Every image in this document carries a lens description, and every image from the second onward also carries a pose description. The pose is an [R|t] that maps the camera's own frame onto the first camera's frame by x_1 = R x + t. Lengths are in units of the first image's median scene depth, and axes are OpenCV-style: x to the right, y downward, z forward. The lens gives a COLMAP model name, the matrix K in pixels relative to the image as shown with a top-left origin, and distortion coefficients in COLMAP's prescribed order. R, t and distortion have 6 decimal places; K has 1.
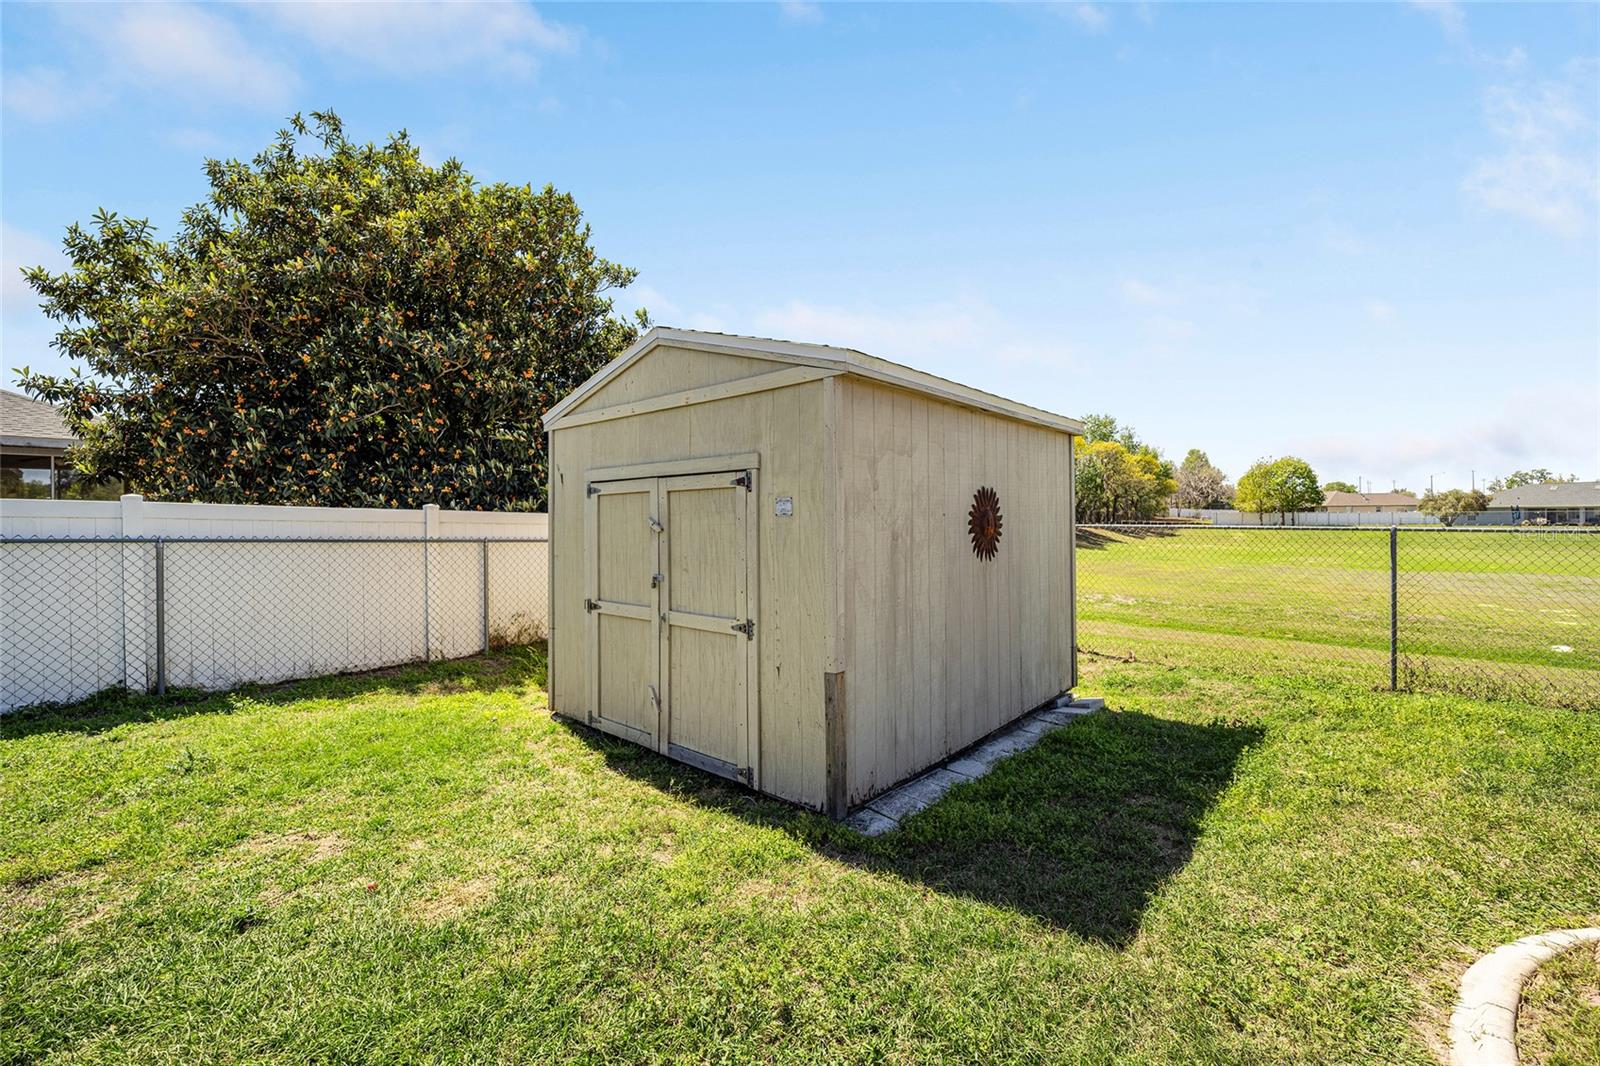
lens RADIAL K [[655.8, 0, 794.8], [0, 655.8, 522.9], [0, 0, 1]] dist [-0.010937, 0.000003]
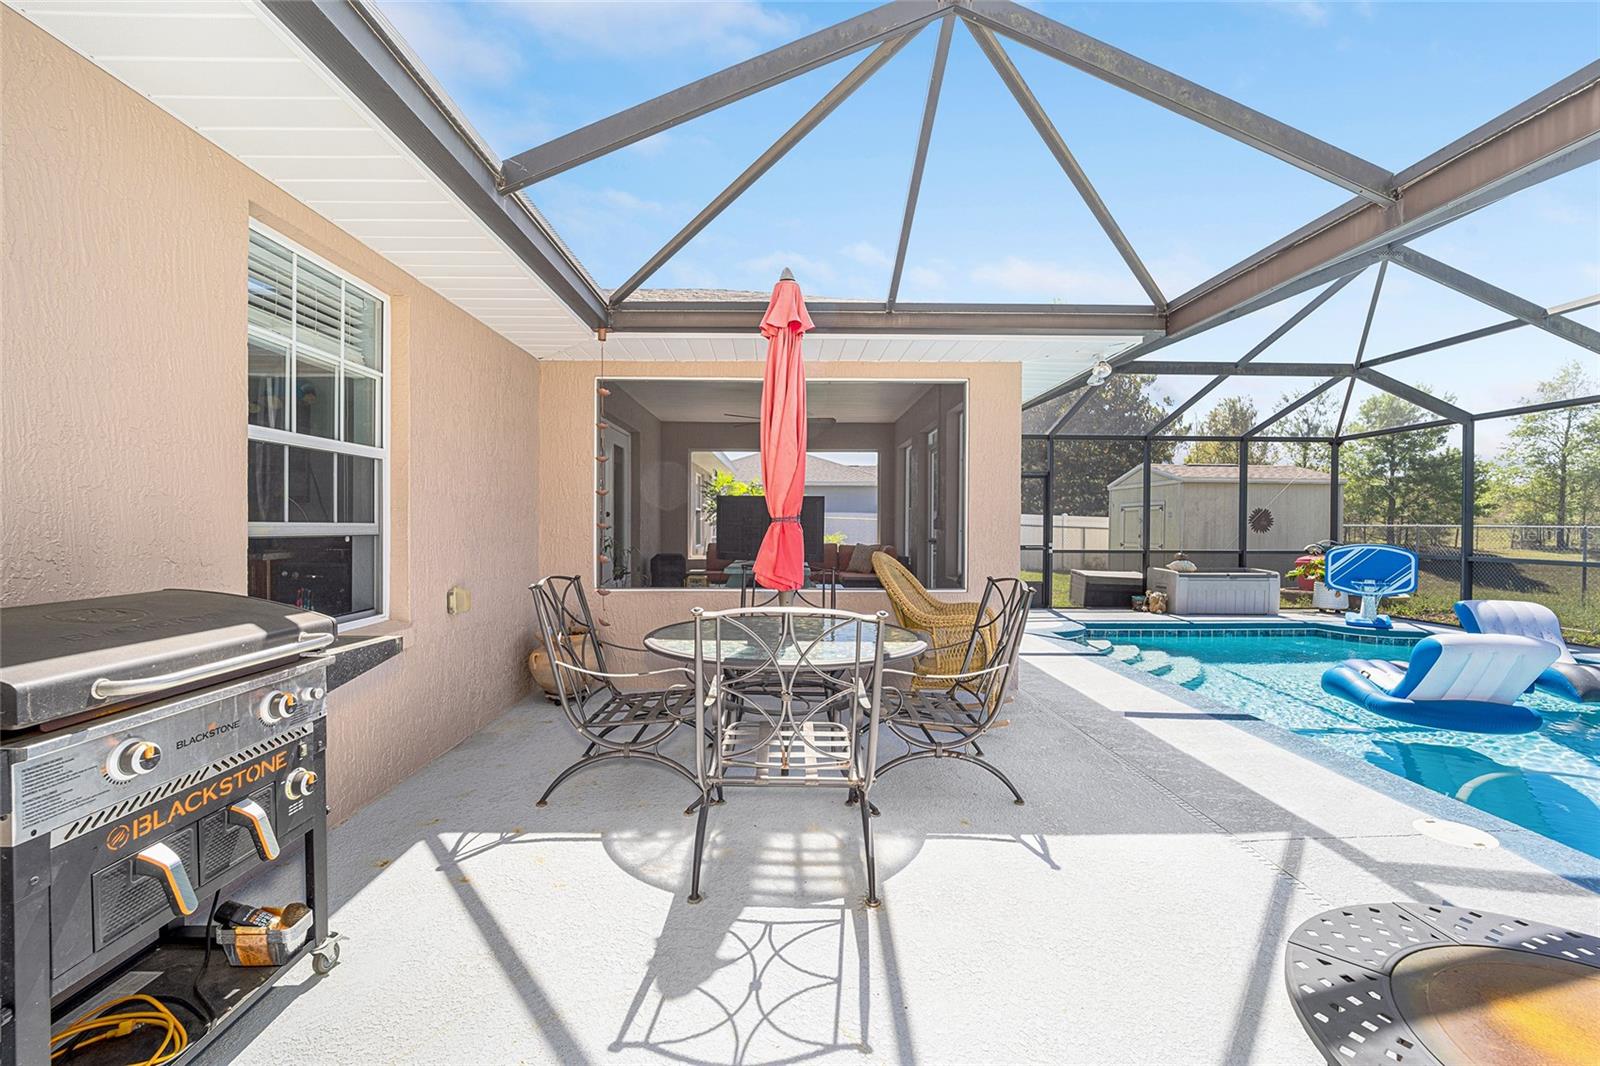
lens RADIAL K [[645.1, 0, 798.1], [0, 645.1, 531.2], [0, 0, 1]] dist [-0.017120, 0.000014]
pose [[0.681439, 0.019484, -0.731615, 0.859018], [-0.018854, 0.999781, 0.009065, 0.054974], [0.731632, 0.007617, 0.681657, -2.179866]]
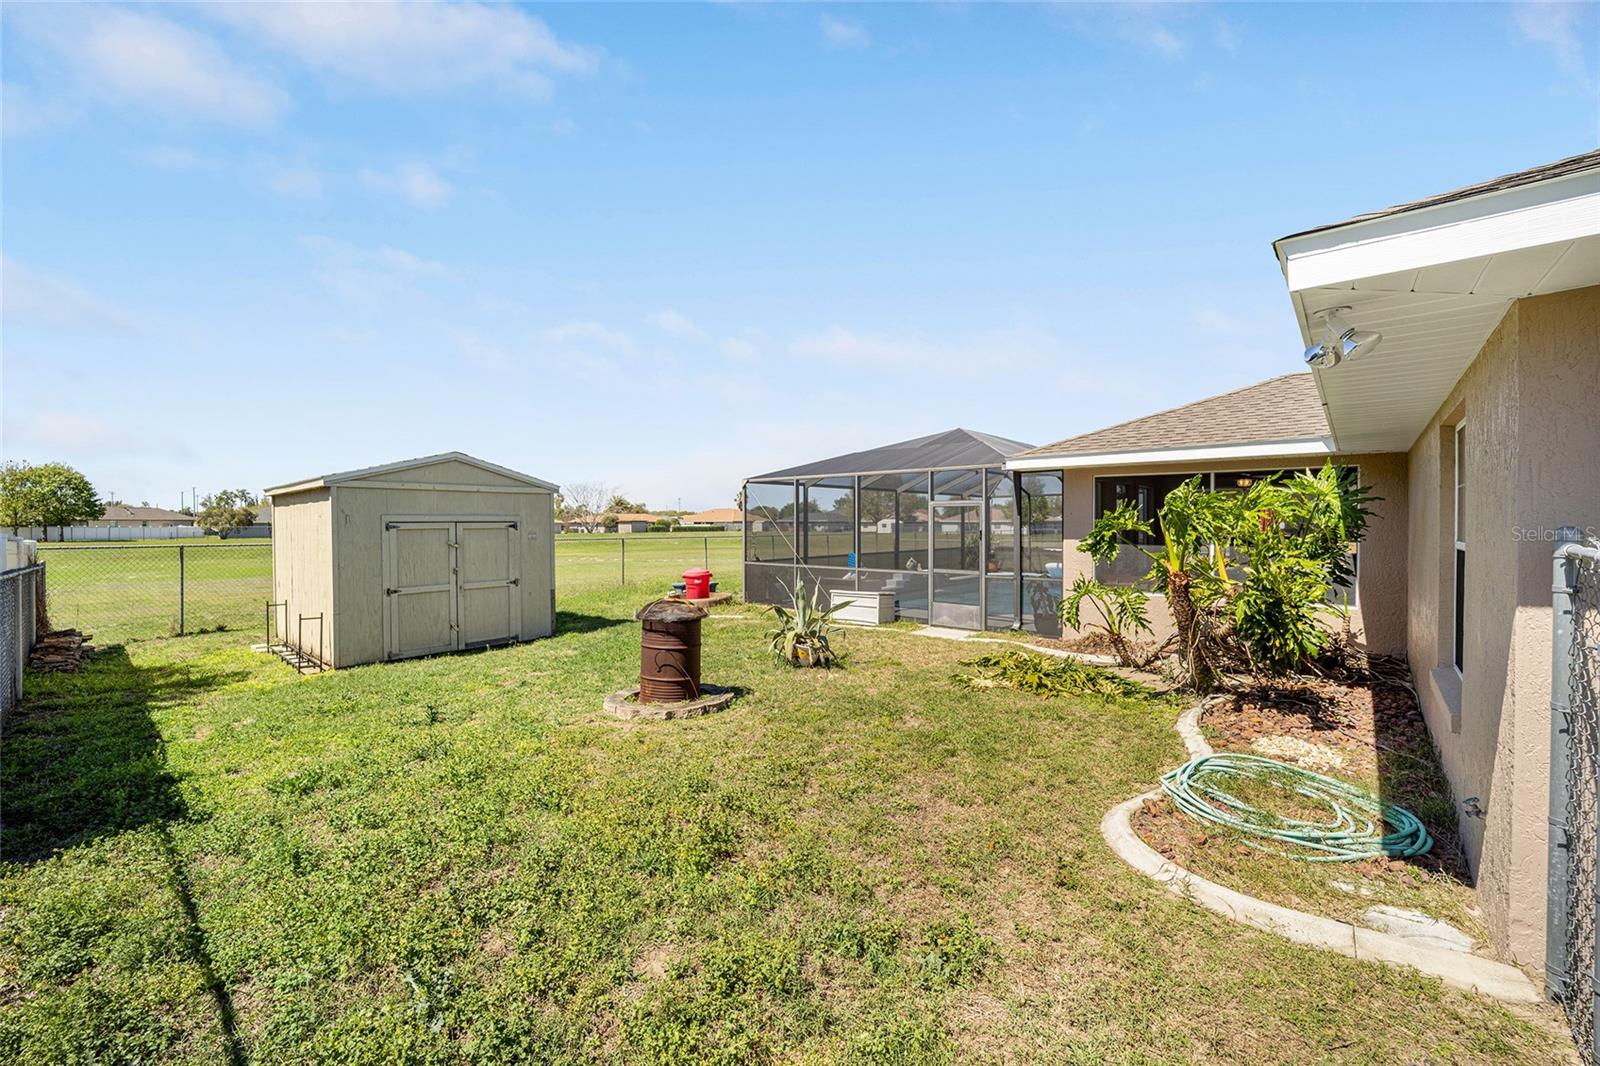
lens RADIAL K [[643.7, 0, 796.6], [0, 643.7, 526.3], [0, 0, 1]] dist [-0.009948, 0.000457]
pose [[-0.008436, 0.001062, 0.999964, -1.853140], [0.014181, 0.999899, -0.000942, -0.030547], [-0.999864, 0.014172, -0.008451, -0.079096]]
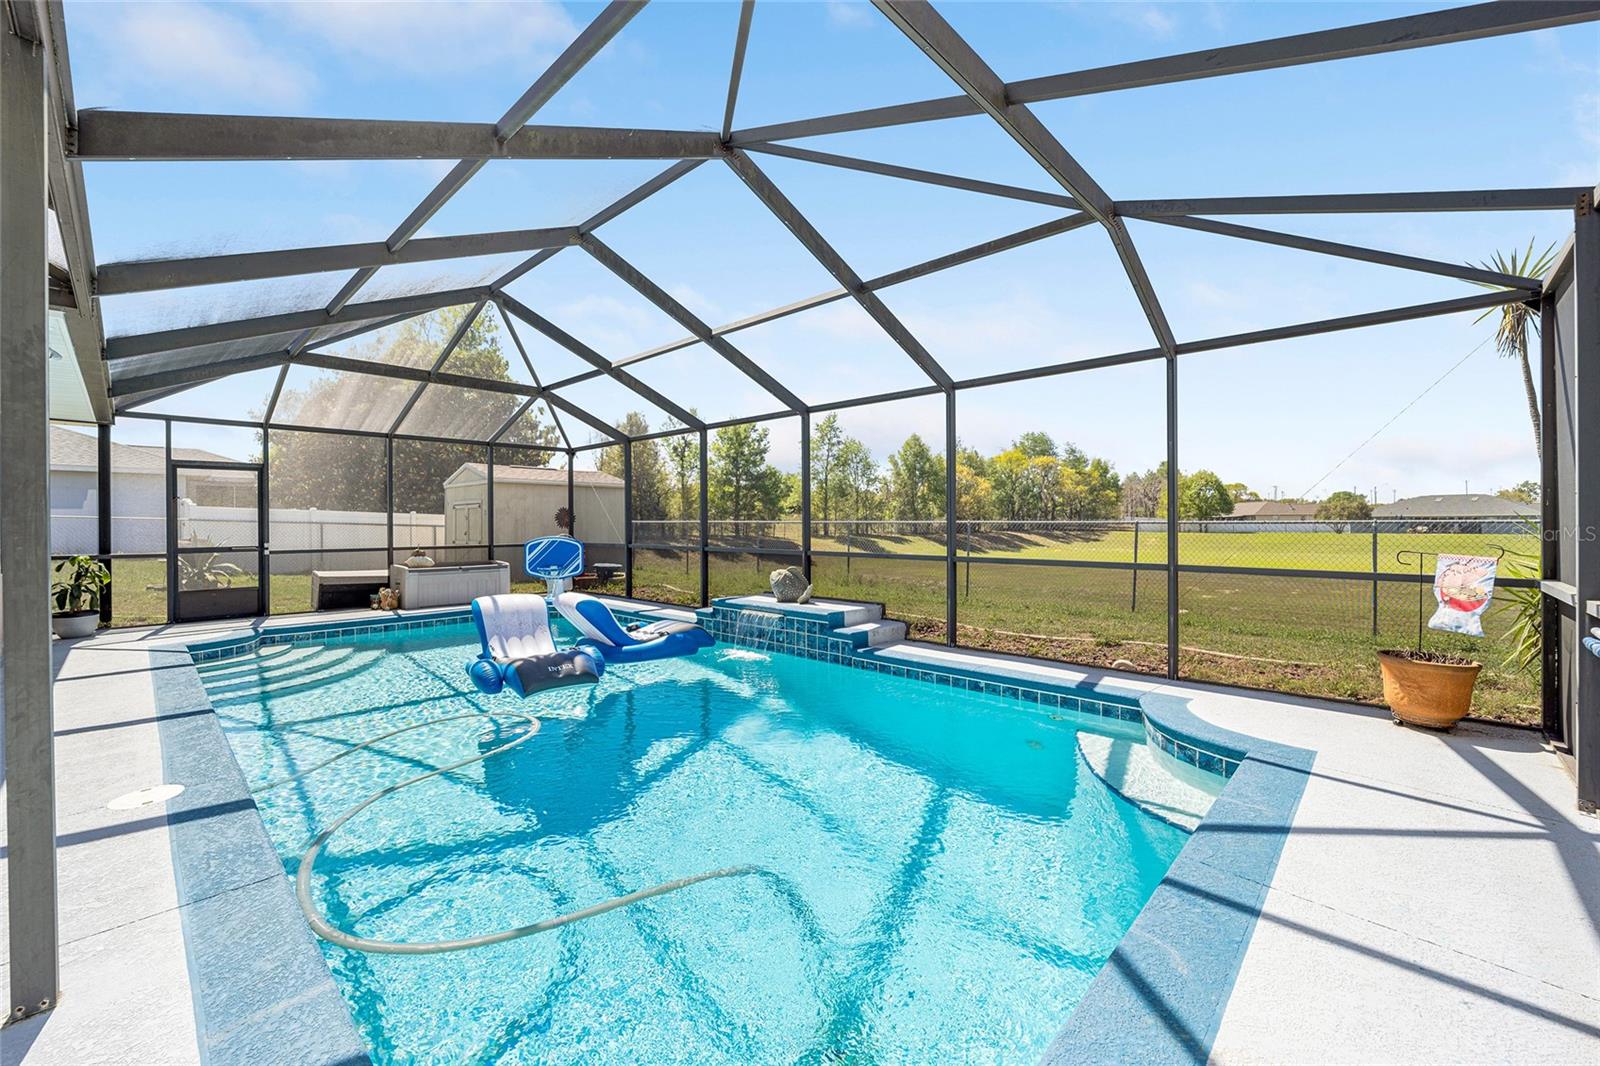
lens RADIAL K [[646.3, 0, 795.7], [0, 646.3, 527.8], [0, 0, 1]] dist [-0.010911, 0.000288]
pose [[0.999567, 0.003808, -0.029171, 1.388110], [-0.003925, 0.999984, -0.003955, 0.053120], [0.029156, 0.004068, 0.999567, -2.016566]]
